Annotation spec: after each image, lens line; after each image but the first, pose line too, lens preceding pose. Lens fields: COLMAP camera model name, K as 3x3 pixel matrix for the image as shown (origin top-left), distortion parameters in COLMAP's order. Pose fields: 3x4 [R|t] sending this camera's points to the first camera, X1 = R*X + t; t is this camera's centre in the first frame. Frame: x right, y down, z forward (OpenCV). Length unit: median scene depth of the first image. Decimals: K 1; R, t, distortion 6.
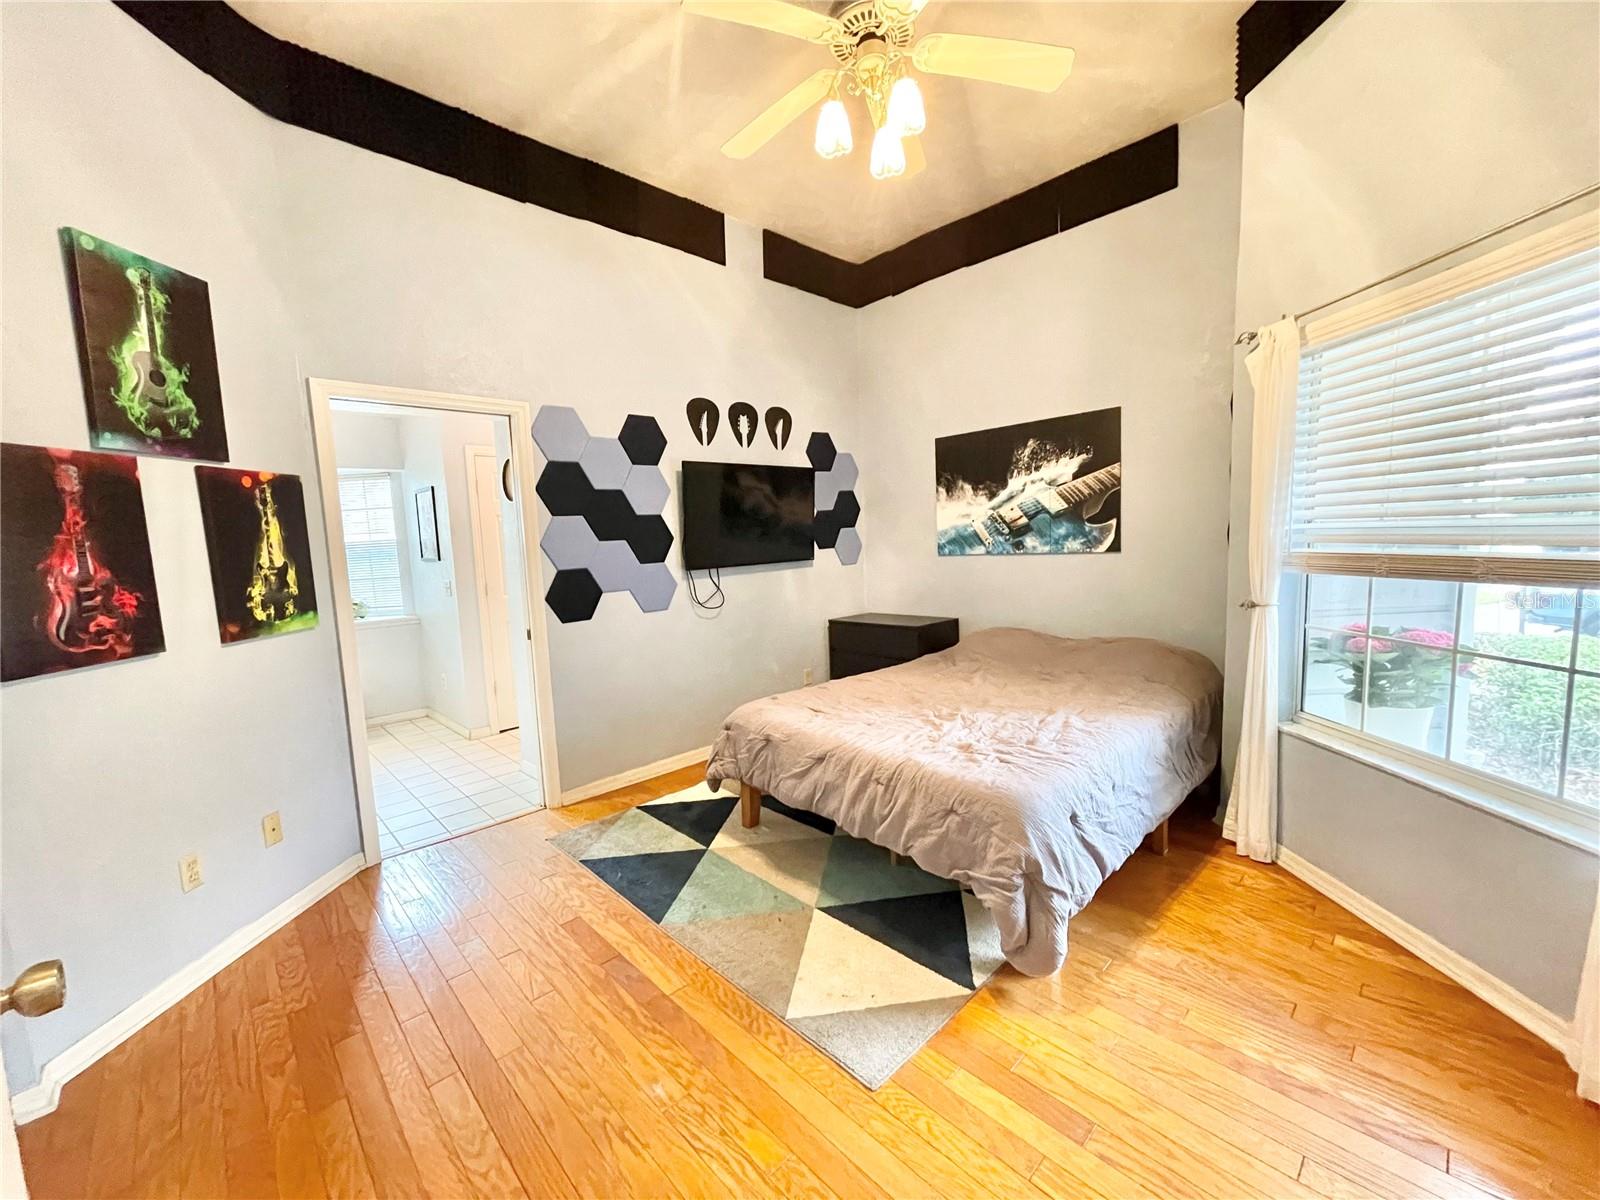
lens RADIAL K [[641.1, 0, 806.3], [0, 641.1, 603.0], [0, 0, 1]] dist [-0.005729, 0.001043]
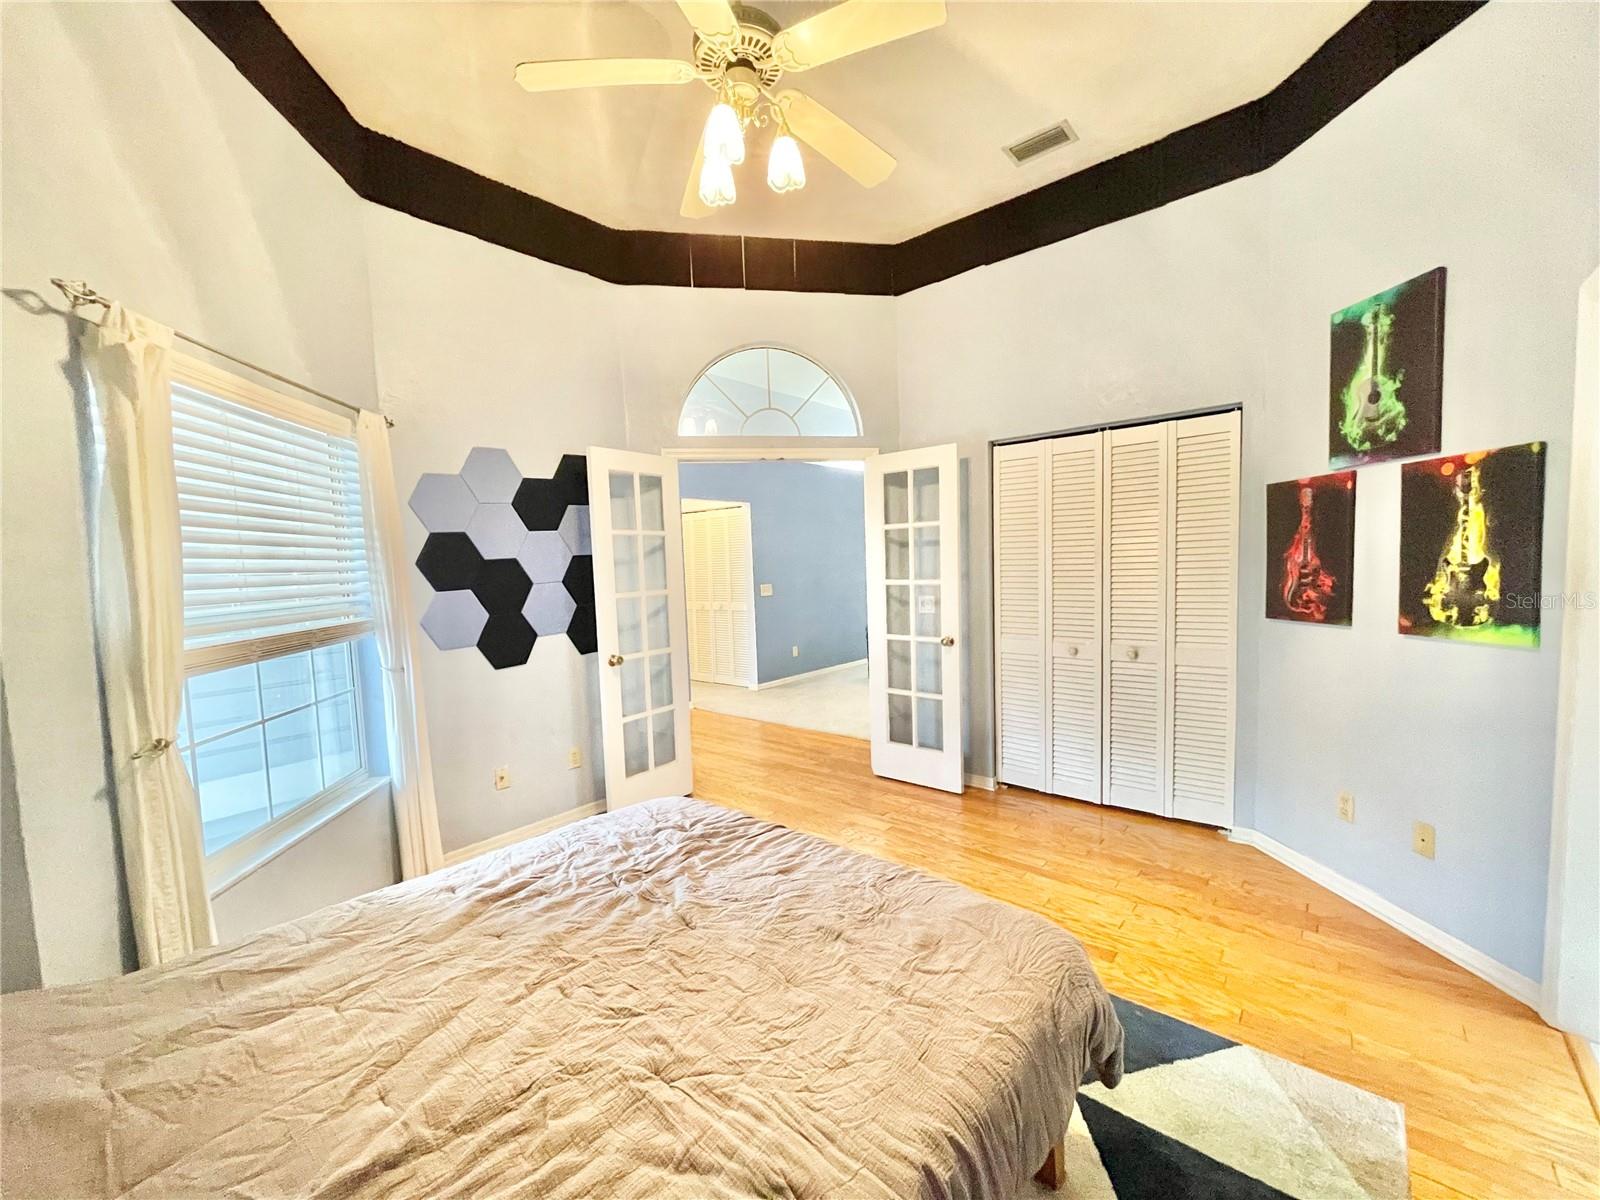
lens RADIAL K [[641.1, 0, 796.4], [0, 641.1, 604.5], [0, 0, 1]] dist [-0.005729, 0.001043]
pose [[-0.993826, 0.077106, -0.079779, 0.156132], [0.062372, 0.982941, 0.173022, -0.240868], [0.091759, 0.166978, -0.981682, 2.059794]]
